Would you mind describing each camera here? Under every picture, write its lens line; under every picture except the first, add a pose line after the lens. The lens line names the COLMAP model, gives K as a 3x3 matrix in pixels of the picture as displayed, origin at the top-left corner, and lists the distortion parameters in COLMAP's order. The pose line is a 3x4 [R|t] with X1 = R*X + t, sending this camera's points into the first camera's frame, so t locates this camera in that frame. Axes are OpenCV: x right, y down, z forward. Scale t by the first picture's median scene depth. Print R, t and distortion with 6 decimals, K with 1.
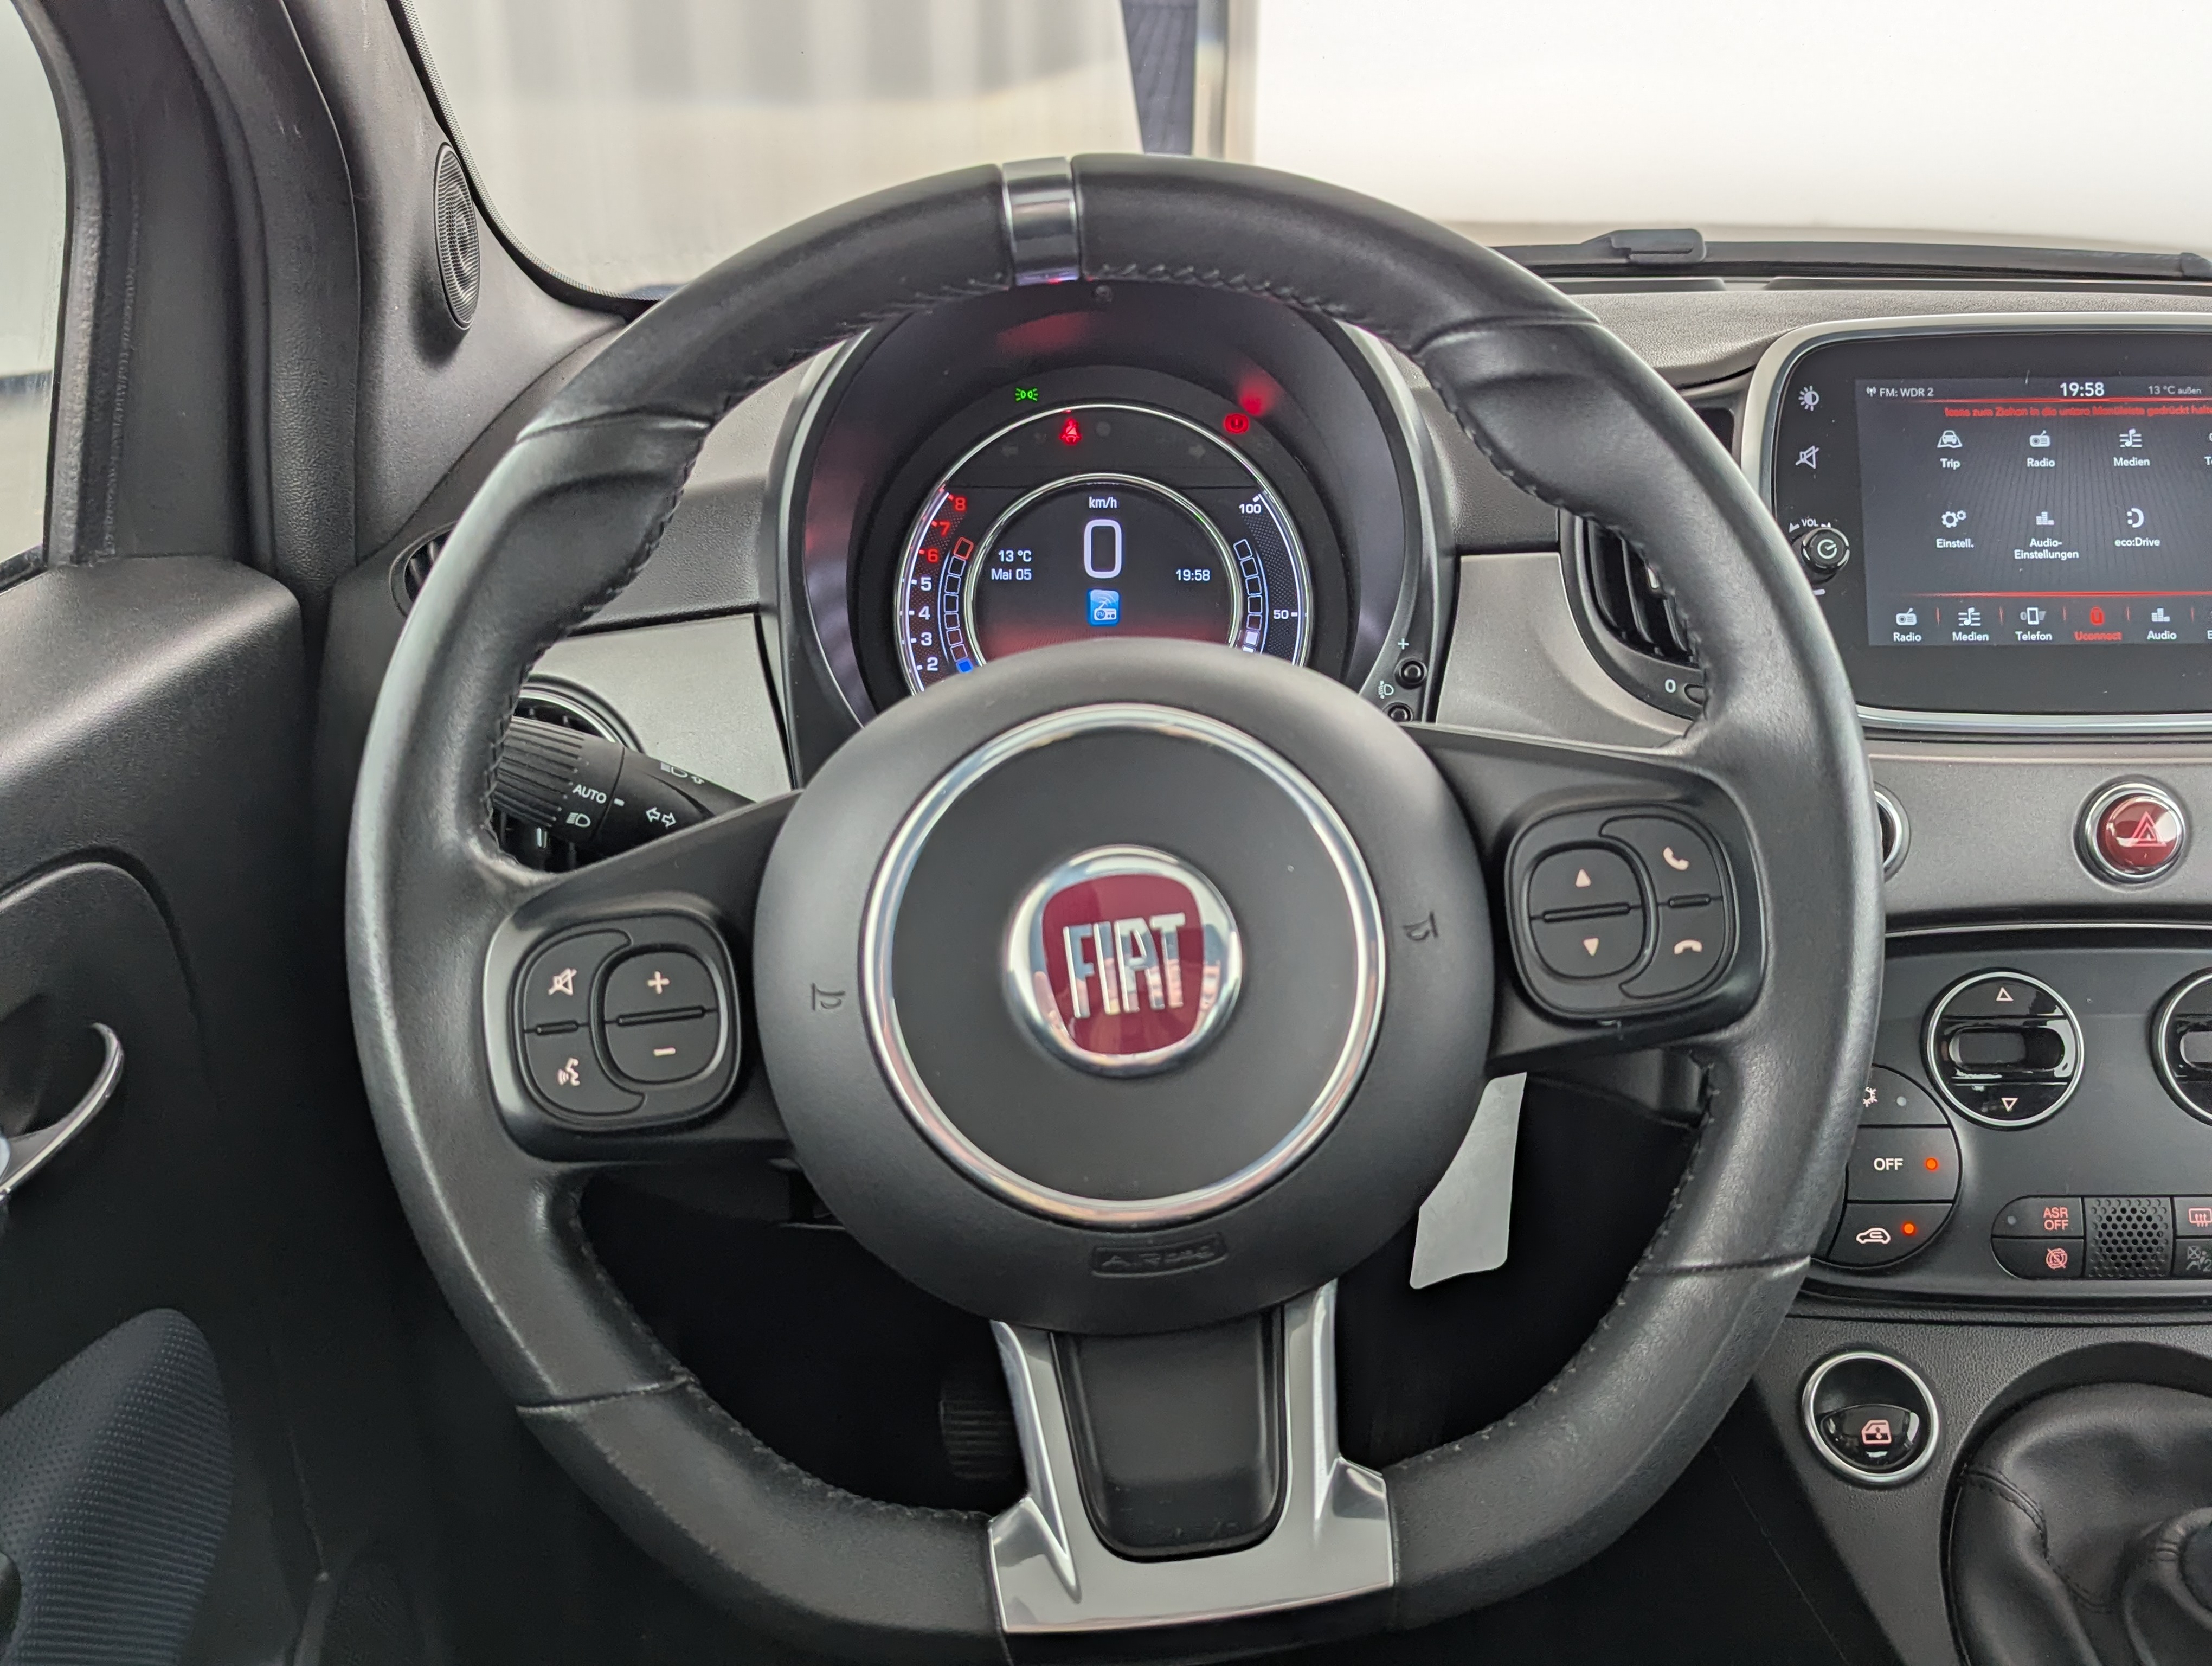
lens RADIAL K [[2058.6, 0, 1111.0], [0, 2058.6, 791.9], [0, 0, 1]] dist [0.079725, -0.107323]
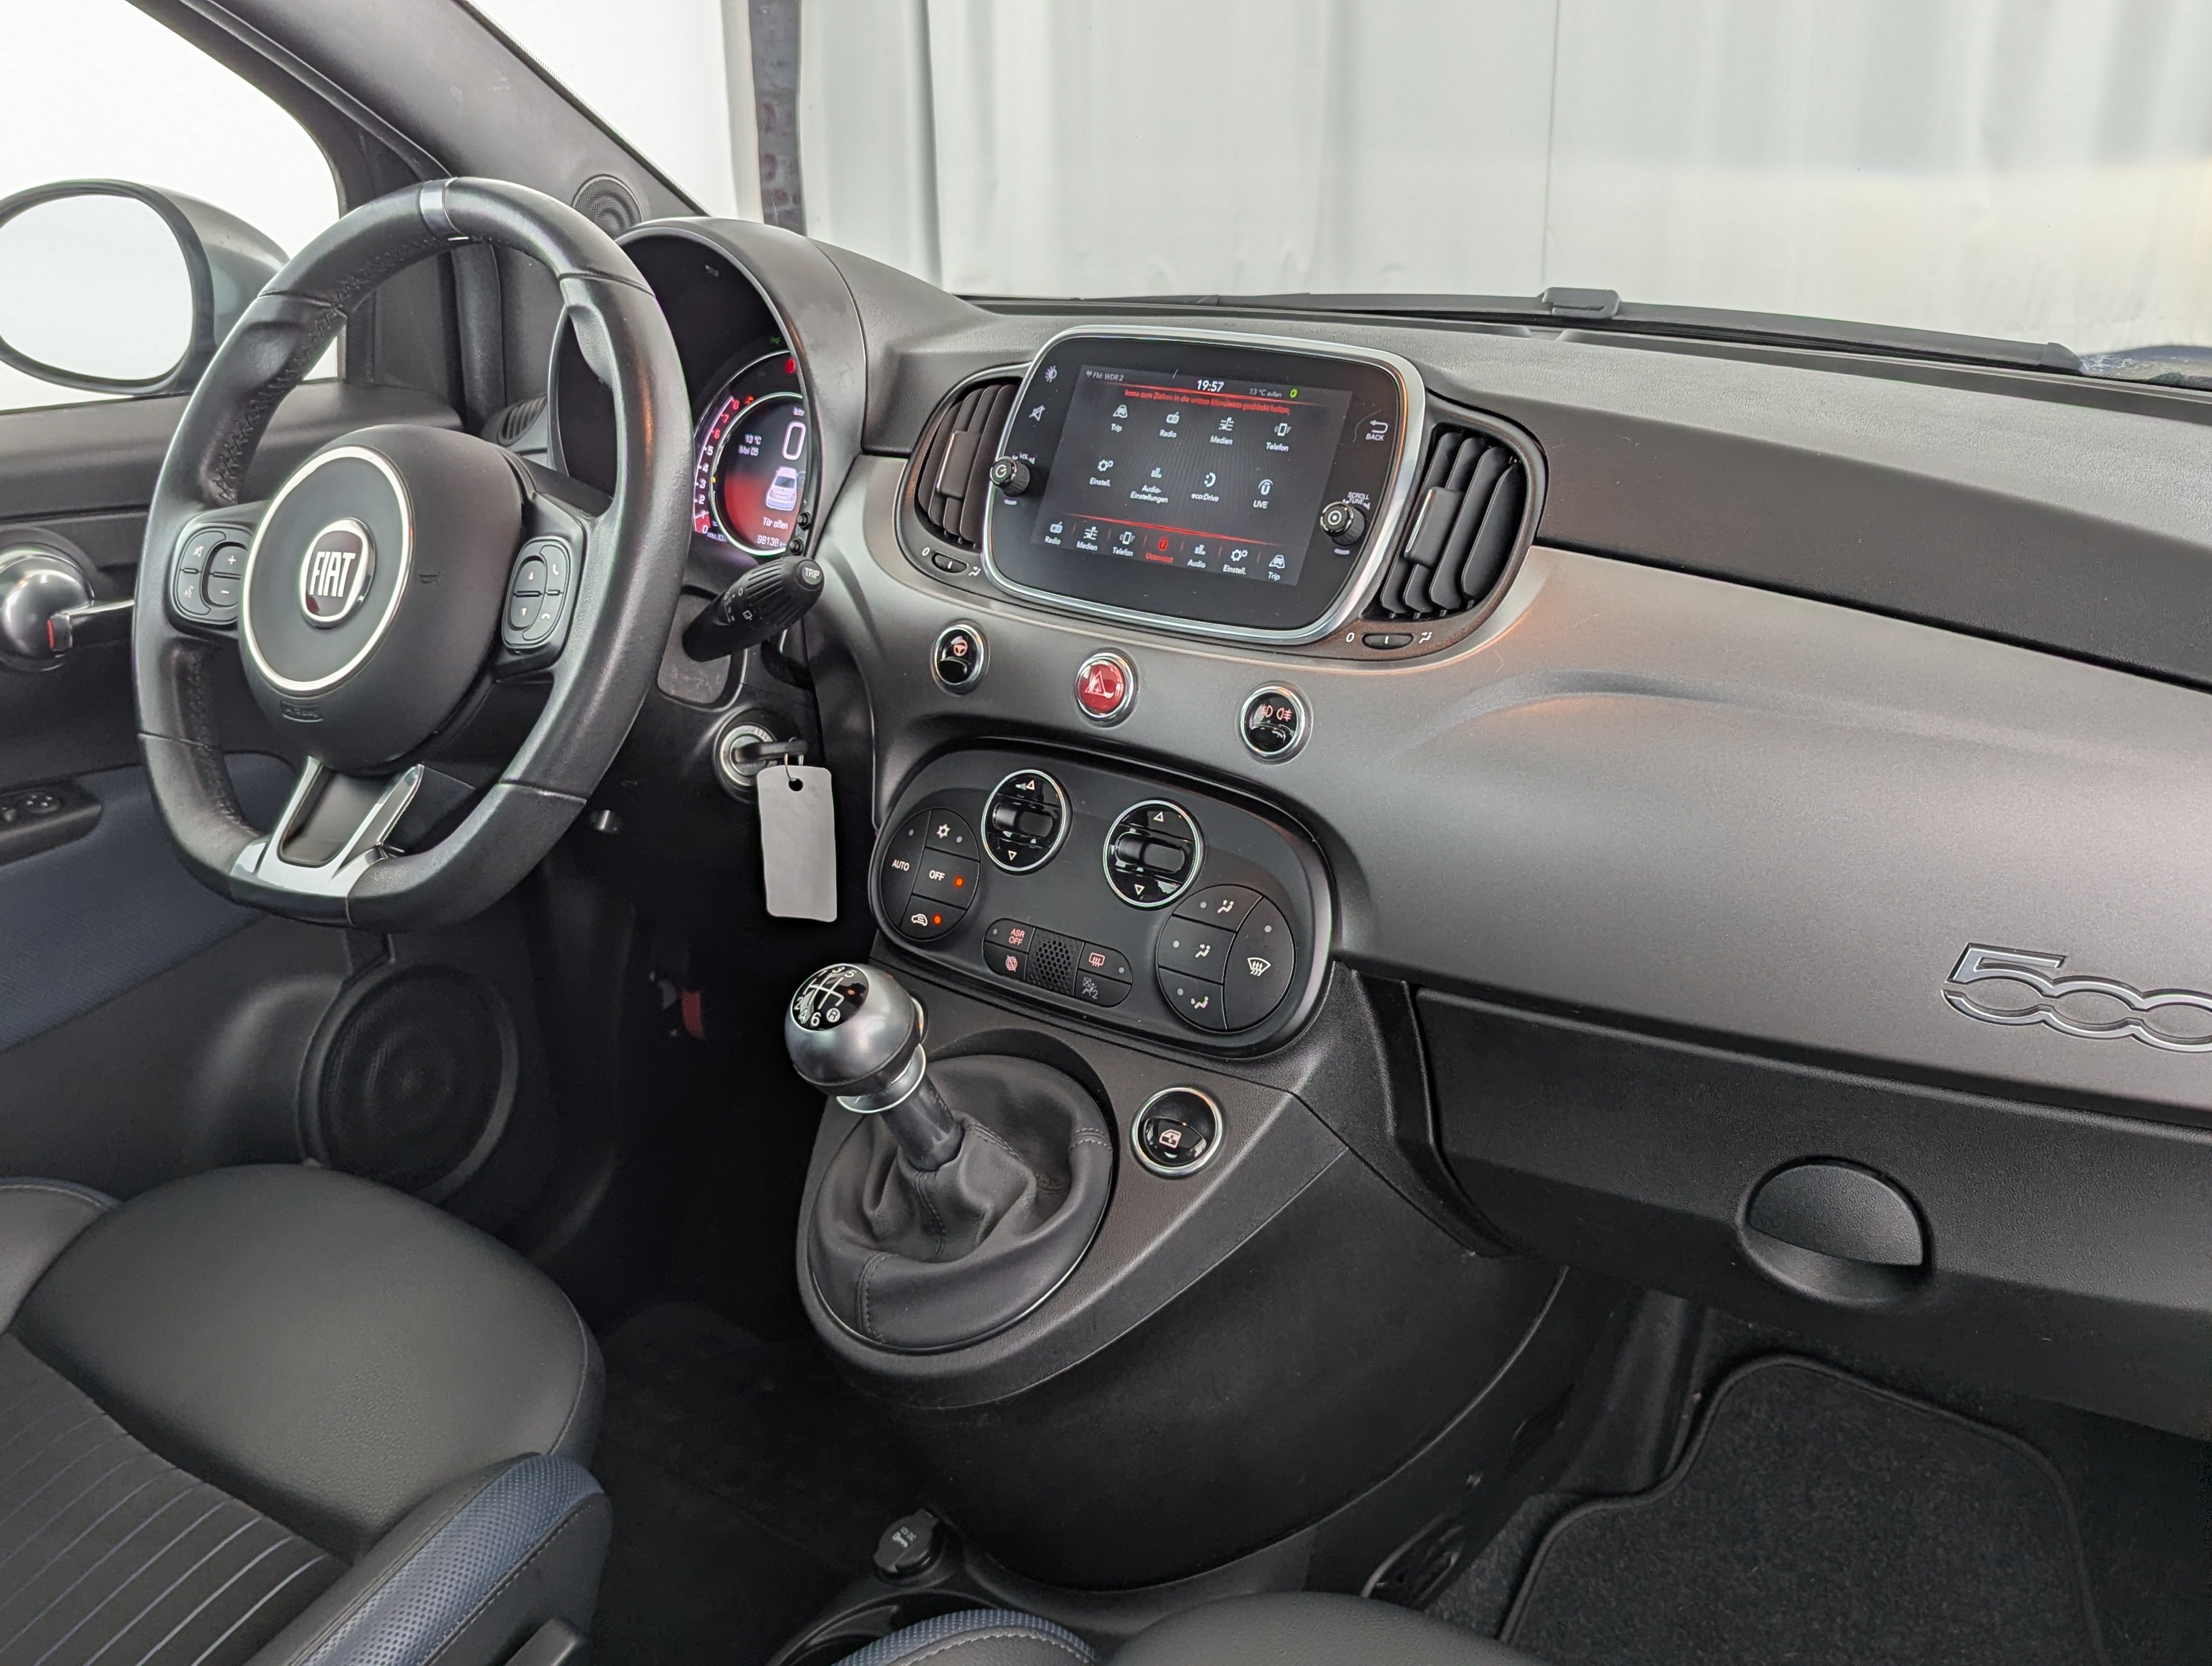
lens RADIAL K [[2010.6, 0, 1105.9], [0, 2010.6, 872.2], [0, 0, 1]] dist [0.057052, -0.003925]
pose [[0.799947, 0.223074, -0.557066, 1.413864], [-0.216526, 0.973096, 0.078740, 0.037595], [0.559644, 0.057631, 0.826727, -0.157943]]
